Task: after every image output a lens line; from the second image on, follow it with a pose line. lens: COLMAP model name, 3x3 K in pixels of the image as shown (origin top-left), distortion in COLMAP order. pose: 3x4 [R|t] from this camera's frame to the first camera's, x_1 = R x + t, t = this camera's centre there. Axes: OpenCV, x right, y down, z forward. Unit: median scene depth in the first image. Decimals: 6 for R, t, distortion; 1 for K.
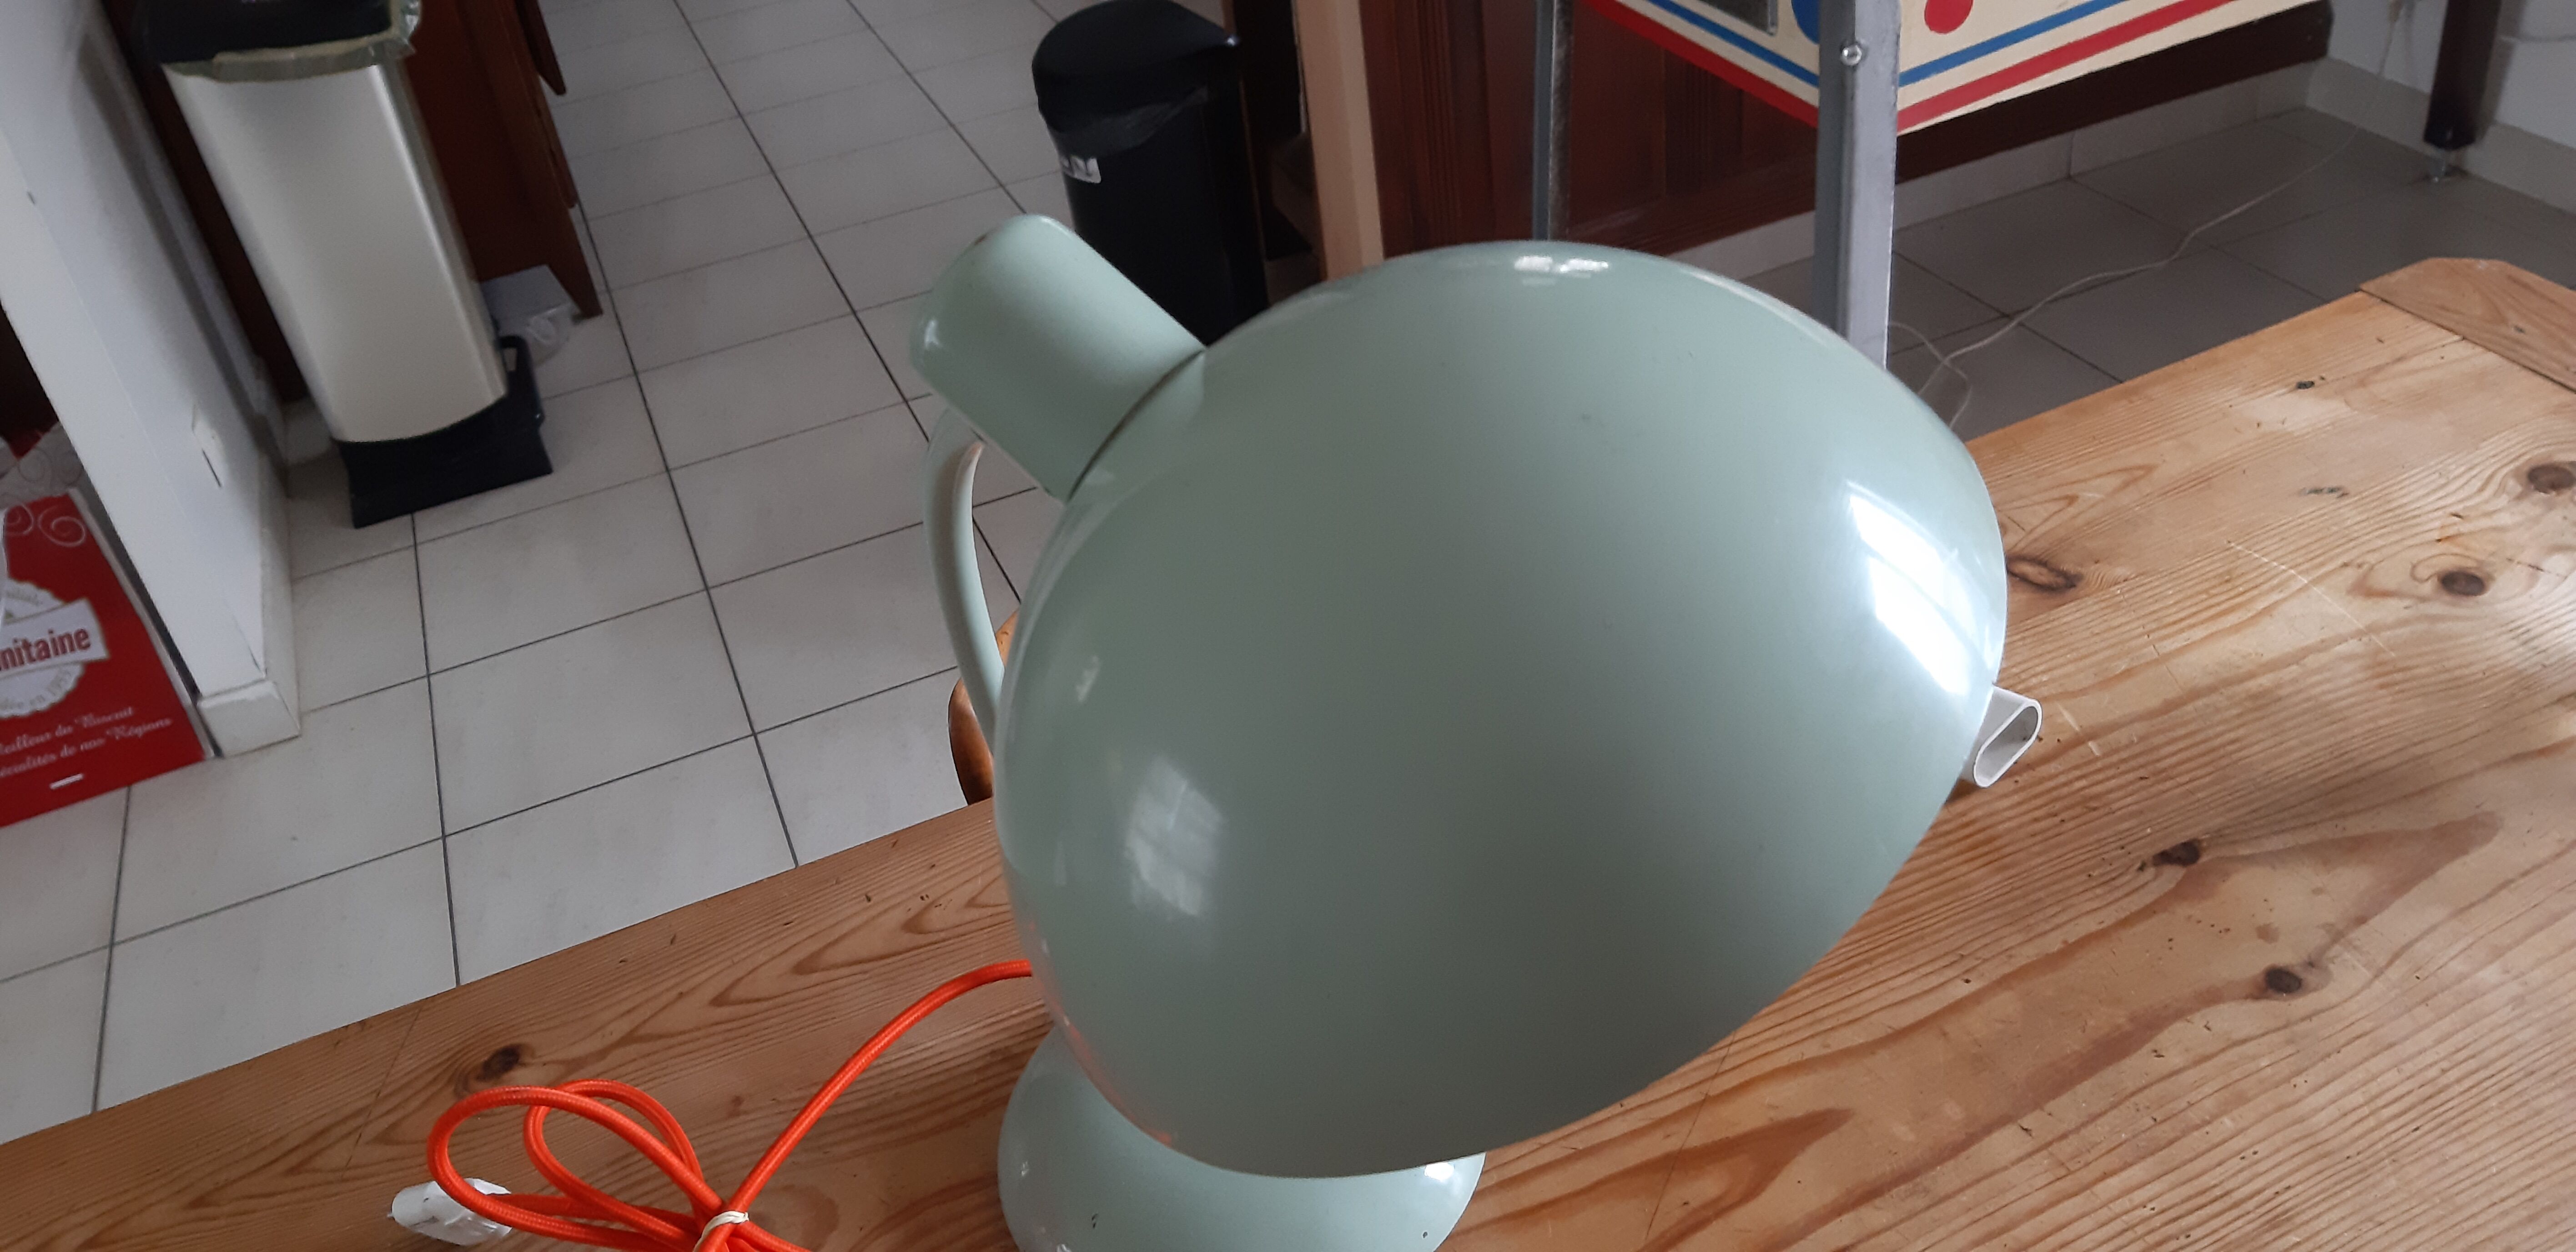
lens RADIAL K [[2039.2, 0, 1293.0], [0, 2039.2, 610.6], [0, 0, 1]] dist [0.087914, -0.171160]
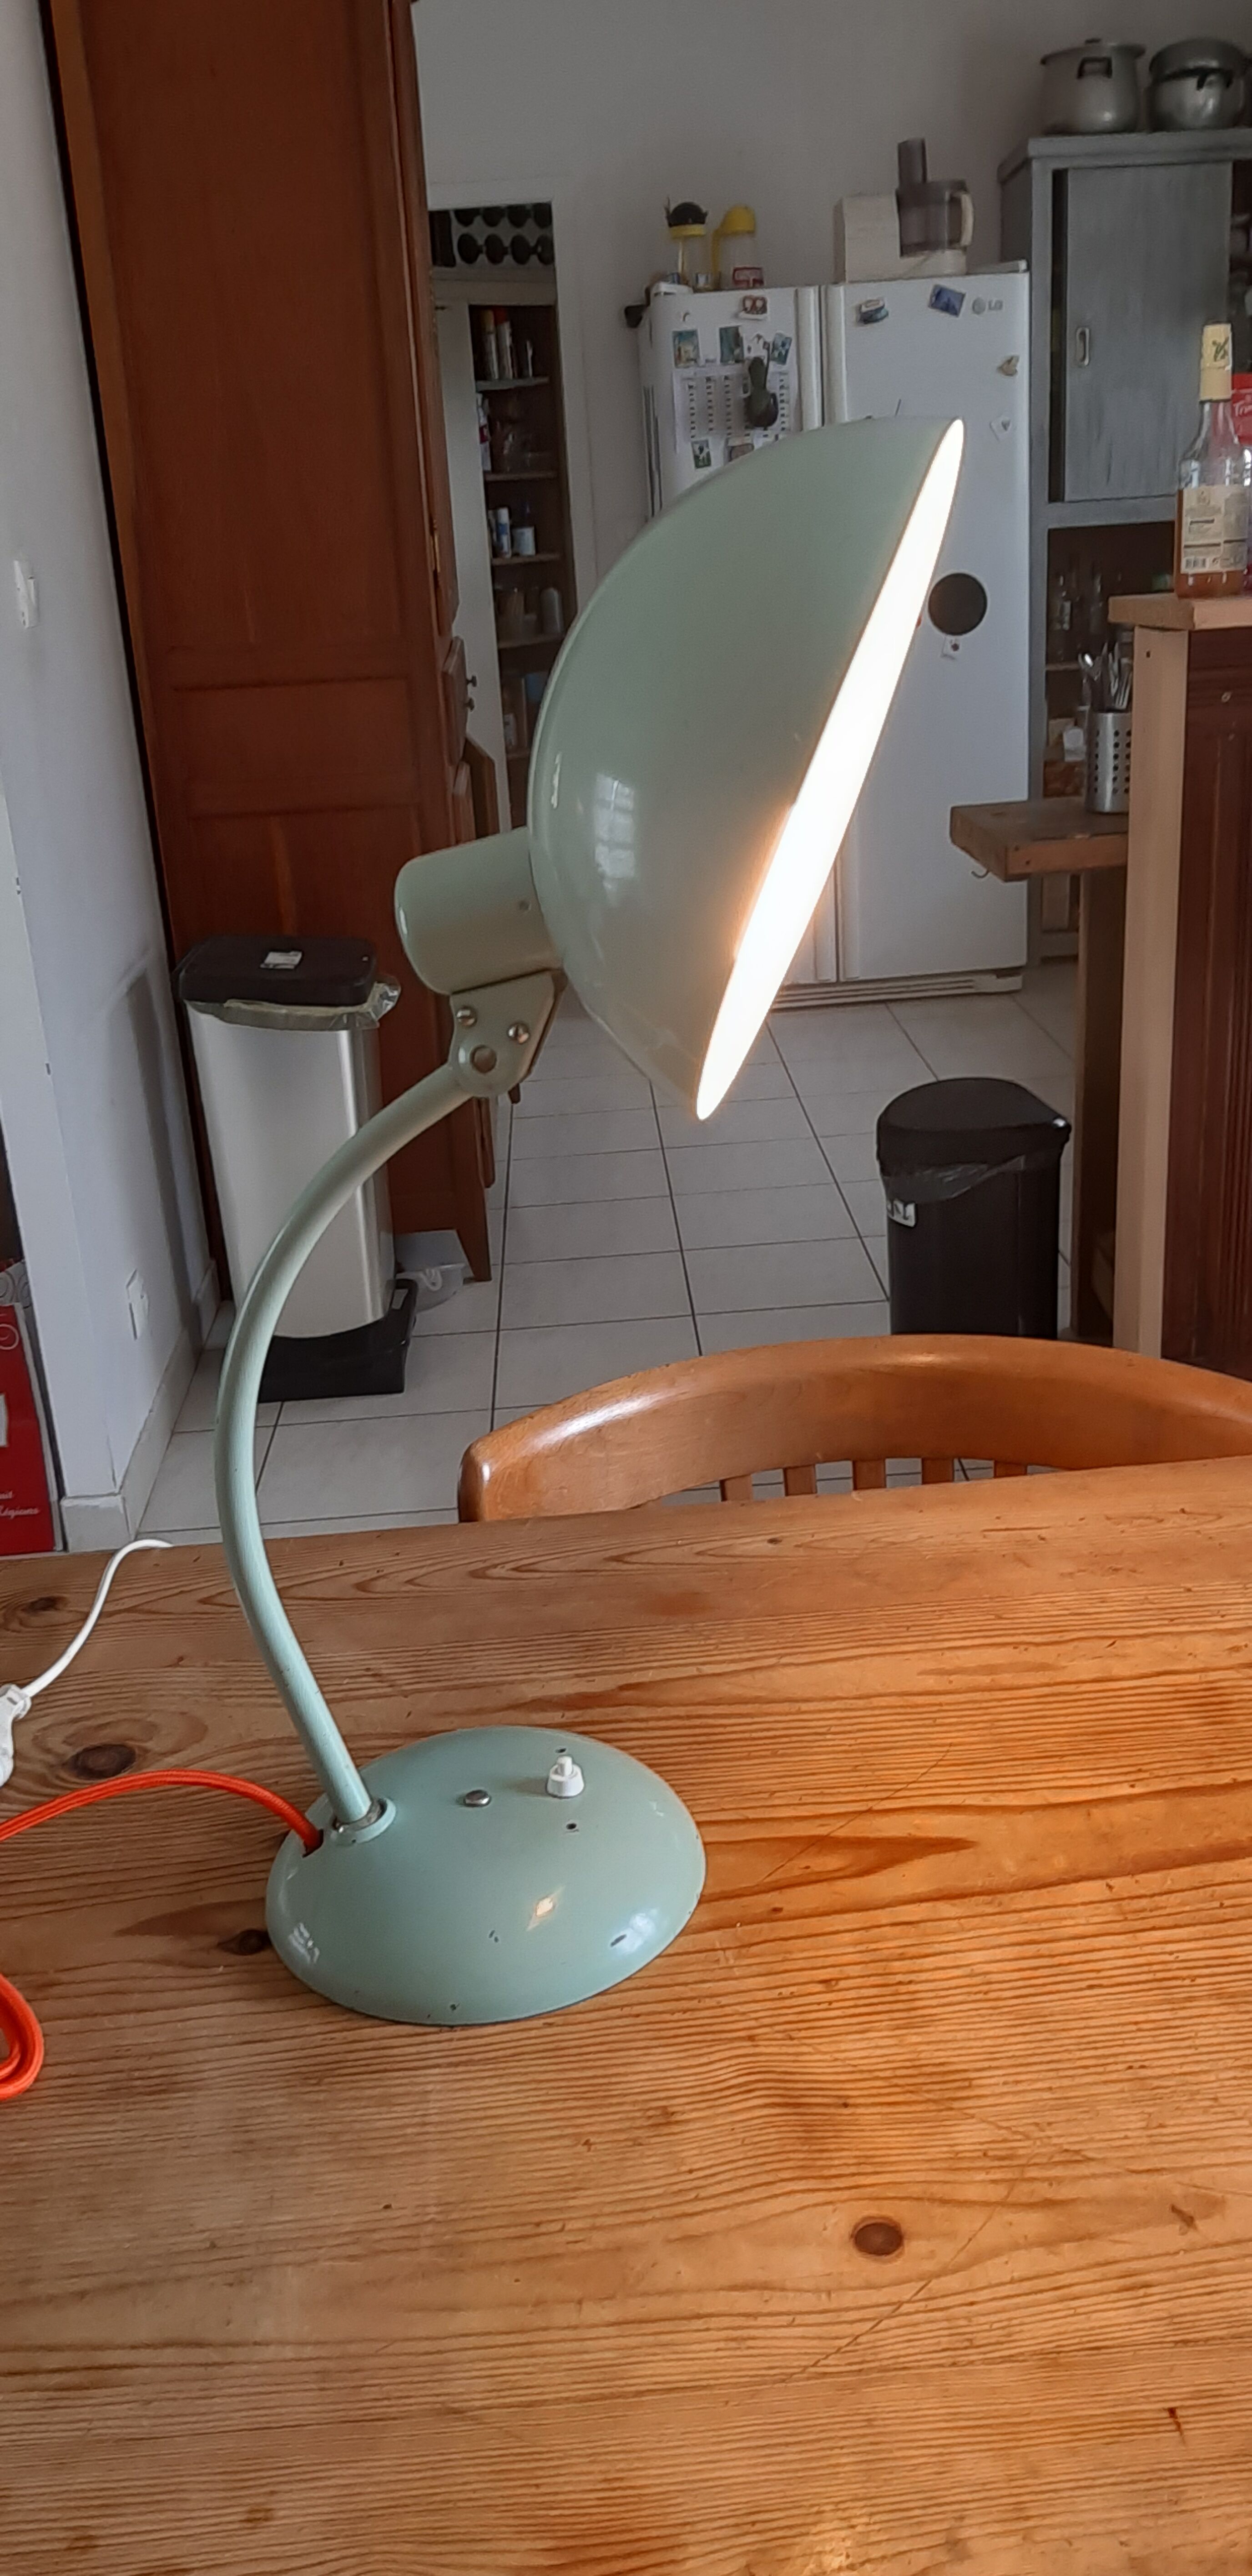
lens RADIAL K [[2066.7, 0, 655.3], [0, 2066.7, 1292.4], [0, 0, 1]] dist [0.085140, -0.160295]
pose [[0.939471, 0.177131, -0.293290, 0.127189], [-0.235445, 0.955628, -0.177035, 0.063786], [0.248917, 0.235373, 0.939489, -0.076108]]
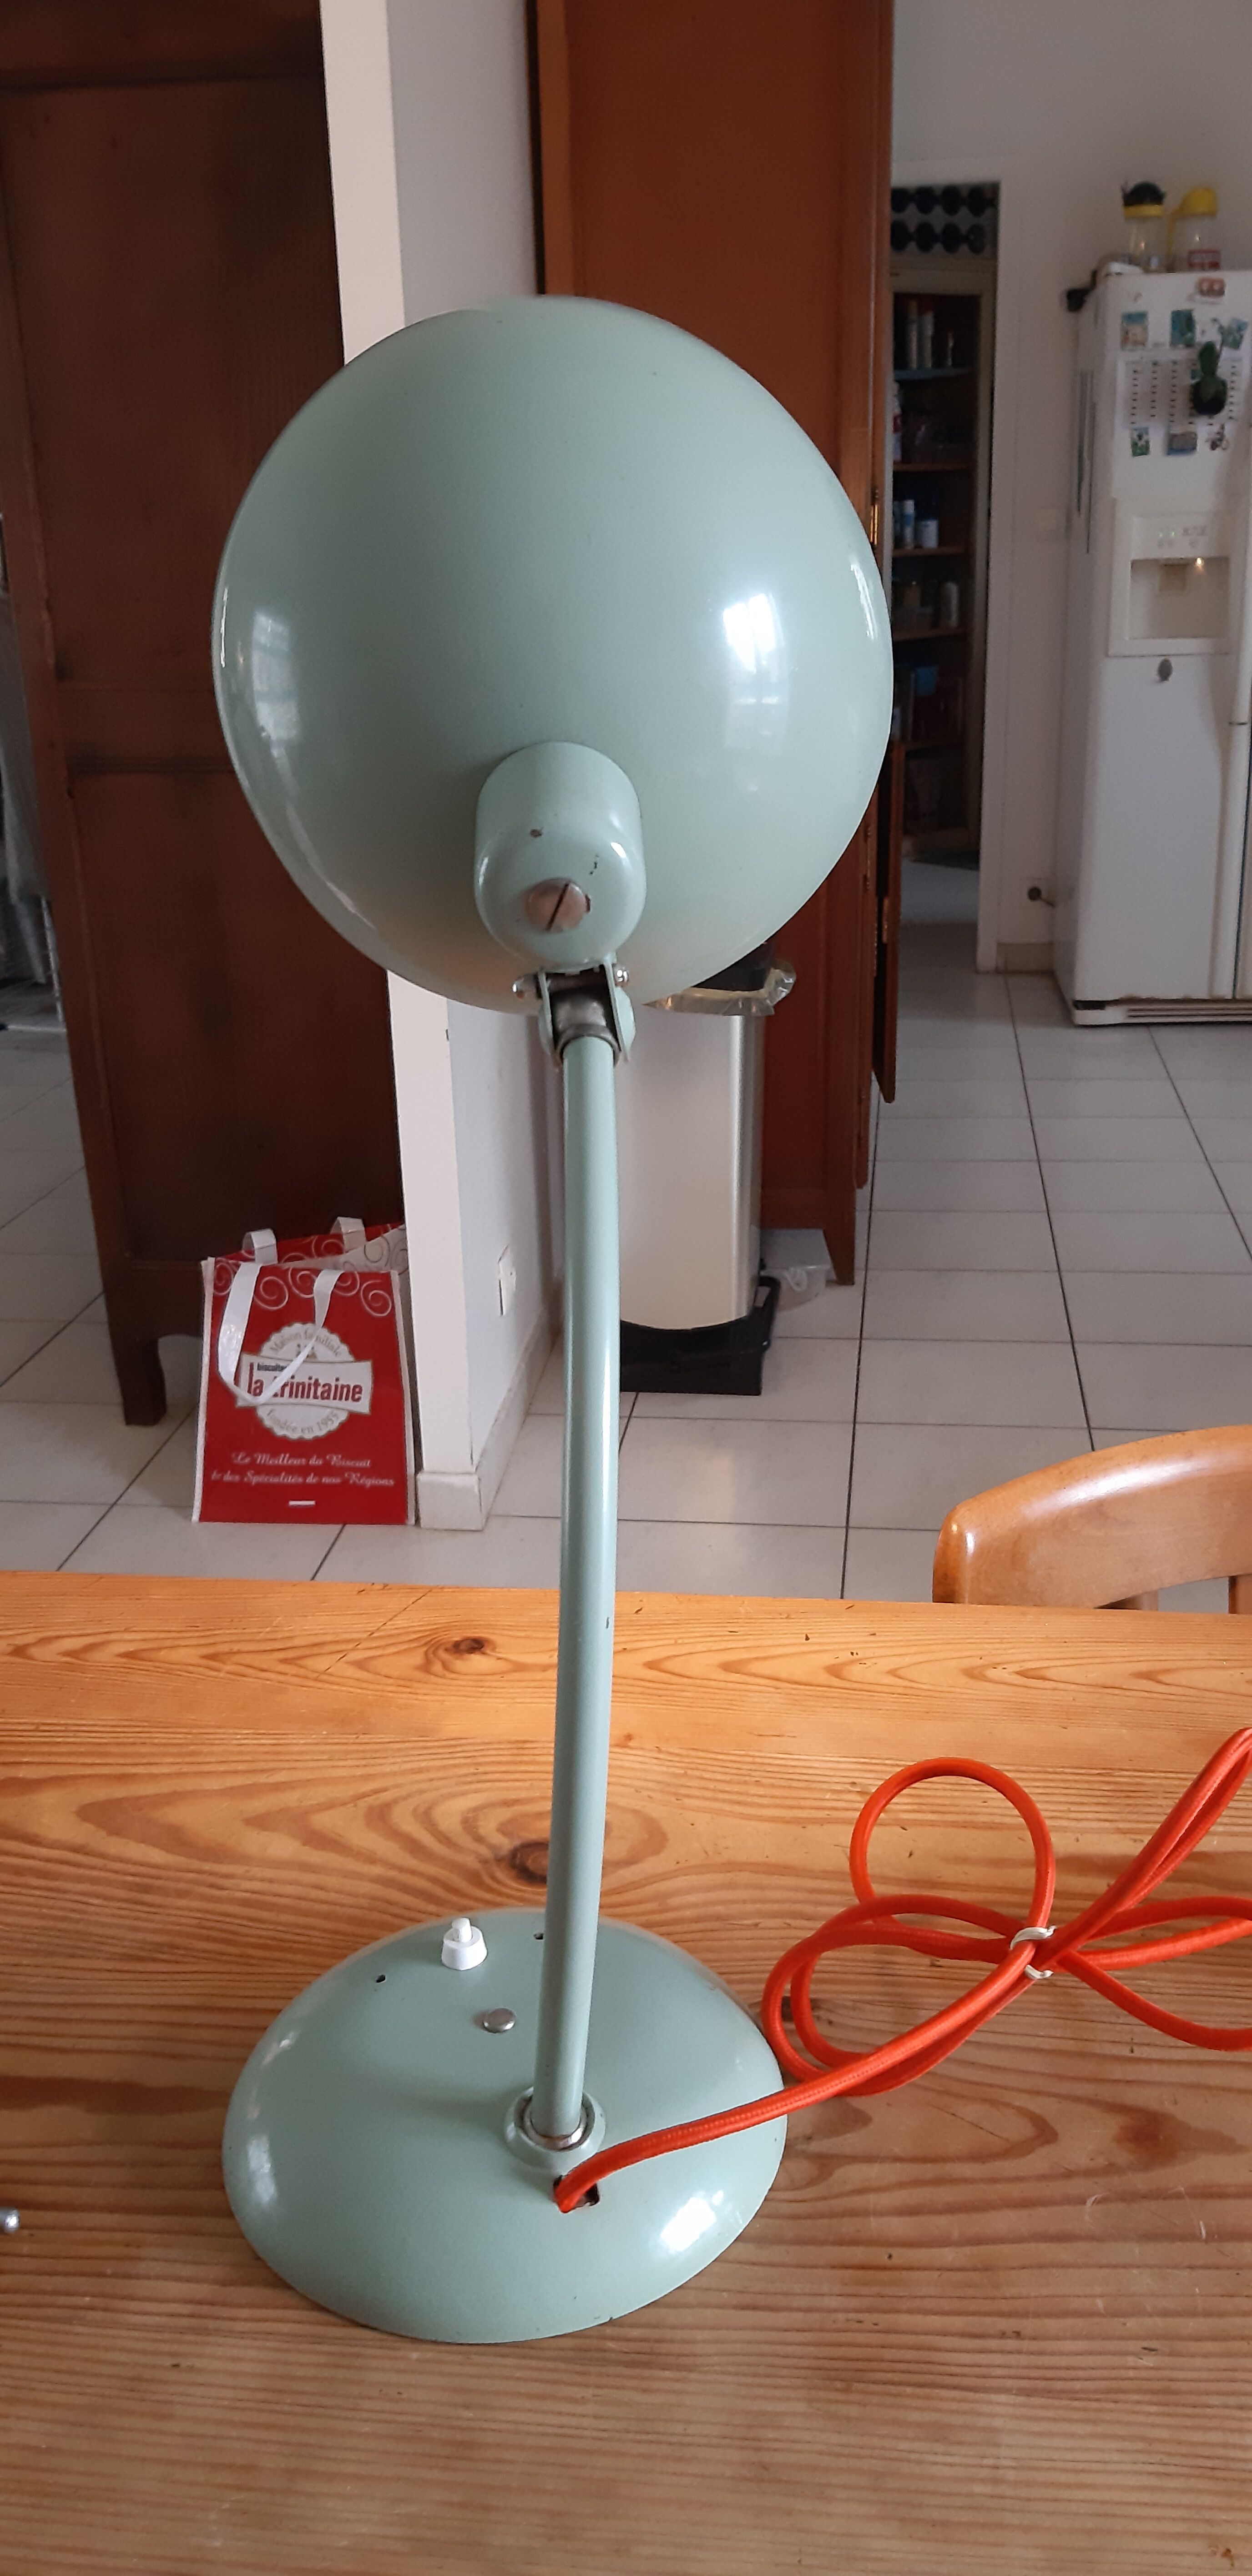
lens RADIAL K [[2030.2, 0, 656.5], [0, 2030.2, 1291.9], [0, 0, 1]] dist [0.091182, -0.180326]
pose [[0.866791, 0.260017, -0.425517, 0.051574], [-0.343414, 0.929964, -0.131280, 0.055155], [0.361580, 0.259921, 0.895378, -0.011182]]
